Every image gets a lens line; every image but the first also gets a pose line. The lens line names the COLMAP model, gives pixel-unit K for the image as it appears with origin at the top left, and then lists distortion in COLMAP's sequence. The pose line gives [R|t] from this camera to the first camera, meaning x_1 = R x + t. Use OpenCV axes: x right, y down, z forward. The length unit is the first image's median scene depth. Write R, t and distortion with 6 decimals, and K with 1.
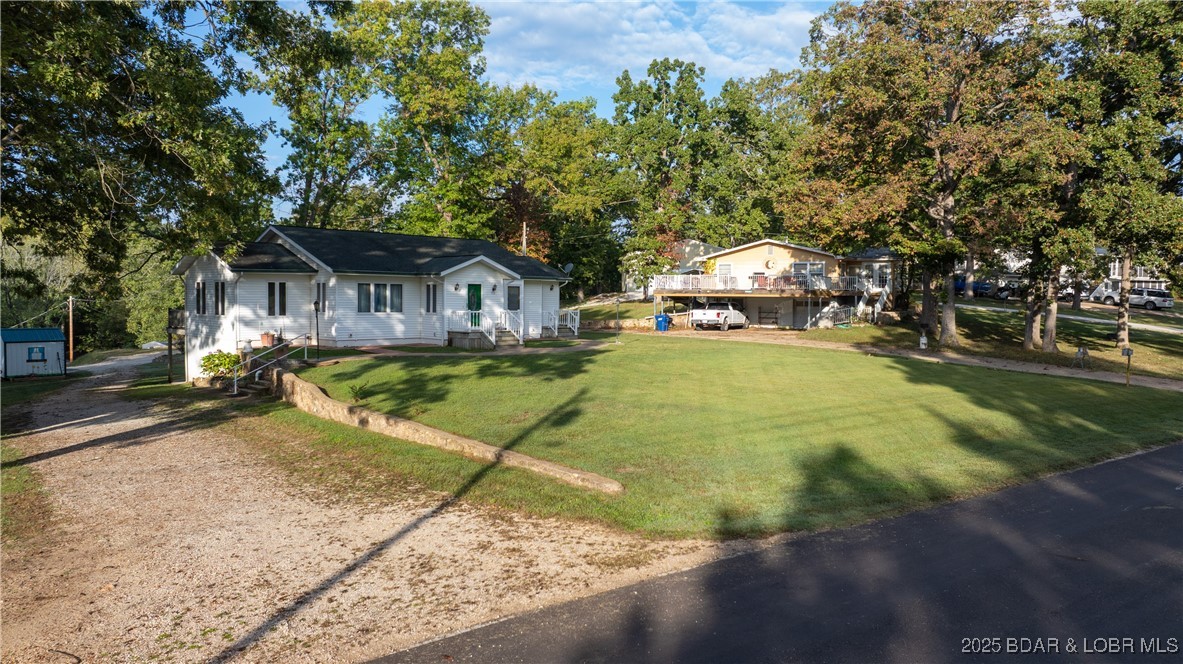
lens RADIAL K [[837.8, 0, 596.8], [0, 837.8, 325.7], [0, 0, 1]] dist [-0.036063, 0.048877]
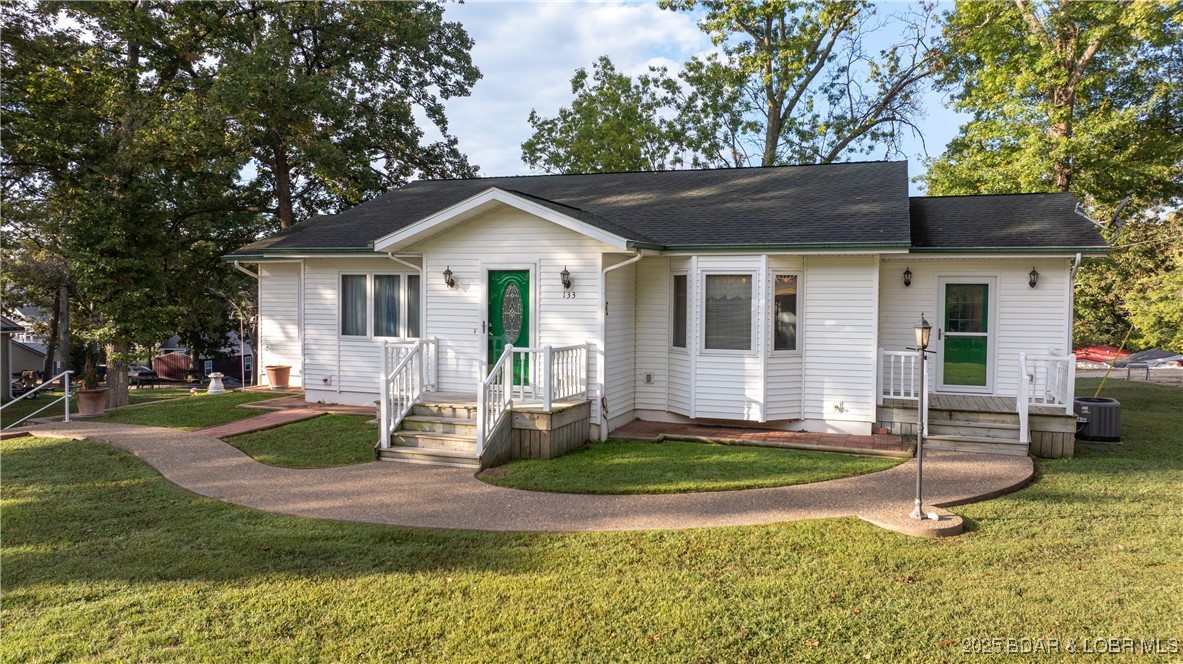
lens RADIAL K [[837.8, 0, 596.8], [0, 837.8, 325.7], [0, 0, 1]] dist [-0.036063, 0.048877]
pose [[0.415408, 0.028235, -0.909197, 0.202509], [-0.037612, 0.999197, 0.013845, -0.031340], [0.908857, 0.028445, 0.416136, 0.868014]]
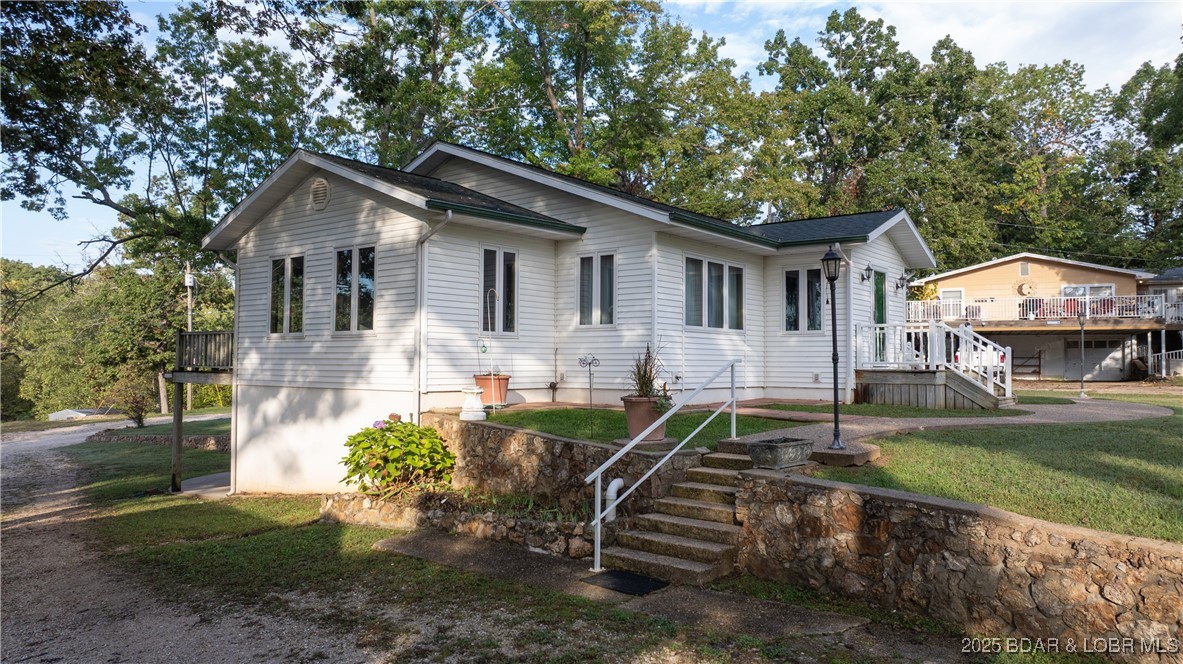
lens RADIAL K [[837.8, 0, 596.8], [0, 837.8, 325.7], [0, 0, 1]] dist [-0.036063, 0.048877]
pose [[0.994262, 0.001760, 0.106959, -0.350586], [0.006925, 0.996709, -0.080771, 0.017275], [-0.106749, 0.081048, 0.990977, 0.541417]]
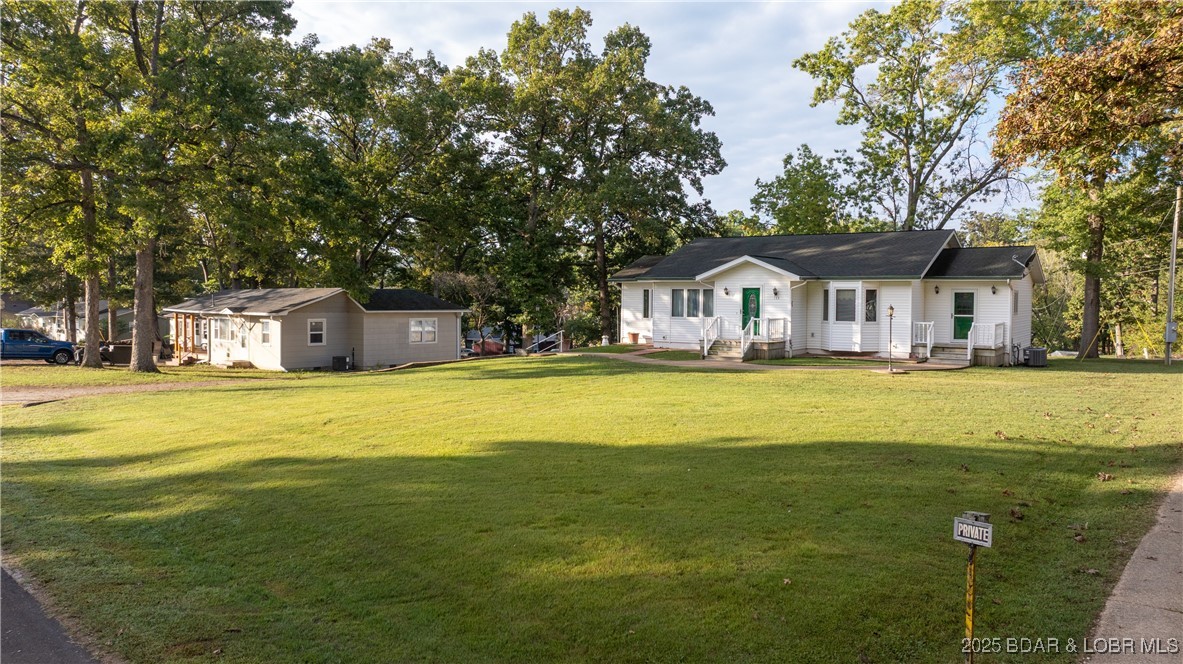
lens RADIAL K [[837.8, 0, 596.8], [0, 837.8, 325.7], [0, 0, 1]] dist [-0.036063, 0.048877]
pose [[0.168974, 0.028309, -0.985214, 0.697661], [-0.038864, 0.999001, 0.022039, -0.022386], [0.984854, 0.034565, 0.169905, 0.675001]]
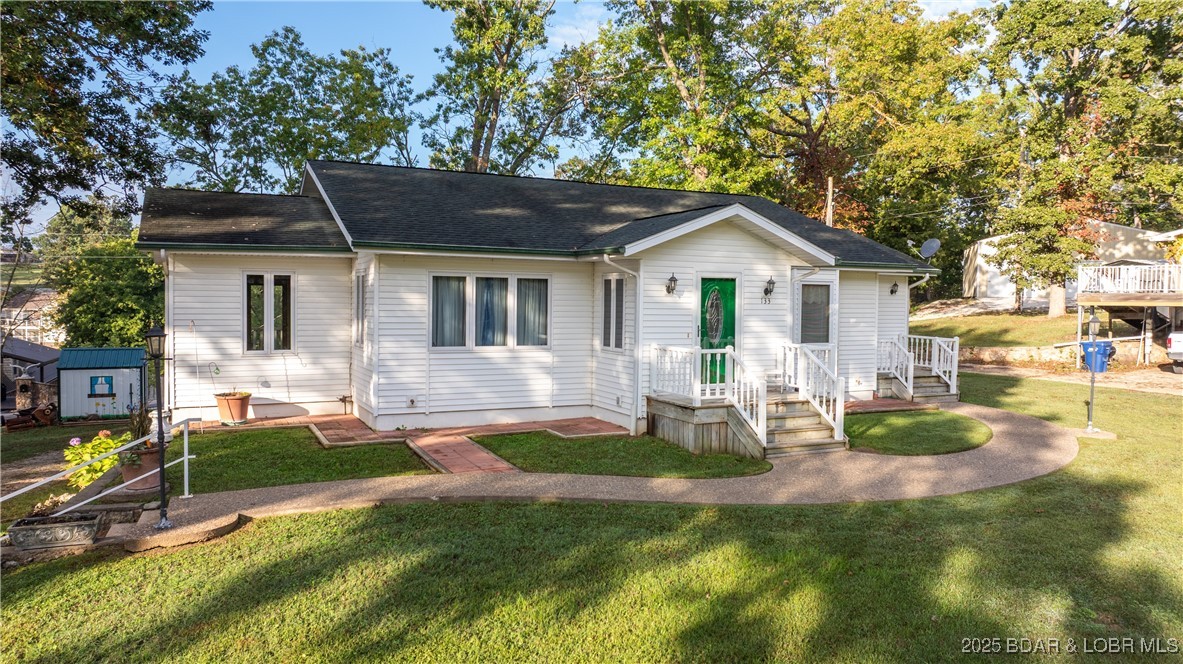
lens RADIAL K [[837.8, 0, 596.8], [0, 837.8, 325.7], [0, 0, 1]] dist [-0.036063, 0.048877]
pose [[0.942845, 0.012713, -0.332990, -0.065922], [-0.014692, 0.999886, -0.003427, -0.024321], [0.332908, 0.008124, 0.942924, 0.591273]]
